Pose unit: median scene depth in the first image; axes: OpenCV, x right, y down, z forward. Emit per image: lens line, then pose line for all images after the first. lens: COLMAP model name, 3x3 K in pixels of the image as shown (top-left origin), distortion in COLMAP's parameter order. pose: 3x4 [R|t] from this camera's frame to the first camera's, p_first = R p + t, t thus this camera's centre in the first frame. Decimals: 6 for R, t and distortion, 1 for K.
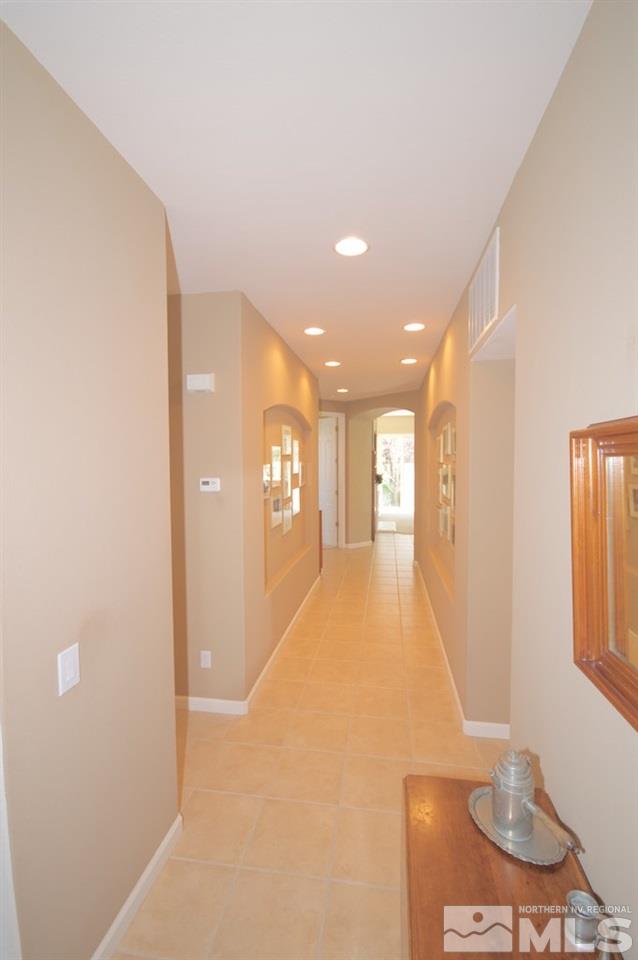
lens RADIAL K [[431.6, 0, 319.0], [0, 431.6, 480.0], [0, 0, 1]] dist [-0.001995, 0.000231]
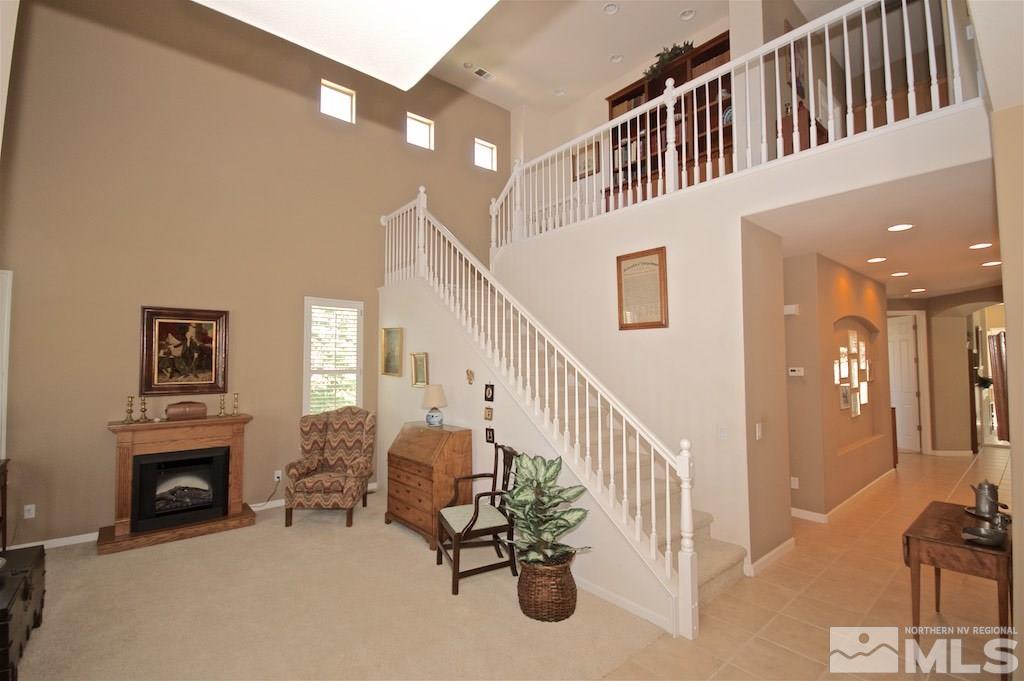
lens RADIAL K [[460.4, 0, 512.0], [0, 460.4, 340.5], [0, 0, 1]] dist [-0.001995, 0.000231]
pose [[0.761975, -0.027821, -0.647008, 0.031076], [-0.033810, 0.996005, -0.082646, 0.041948], [0.646723, 0.084849, 0.757991, -0.578854]]
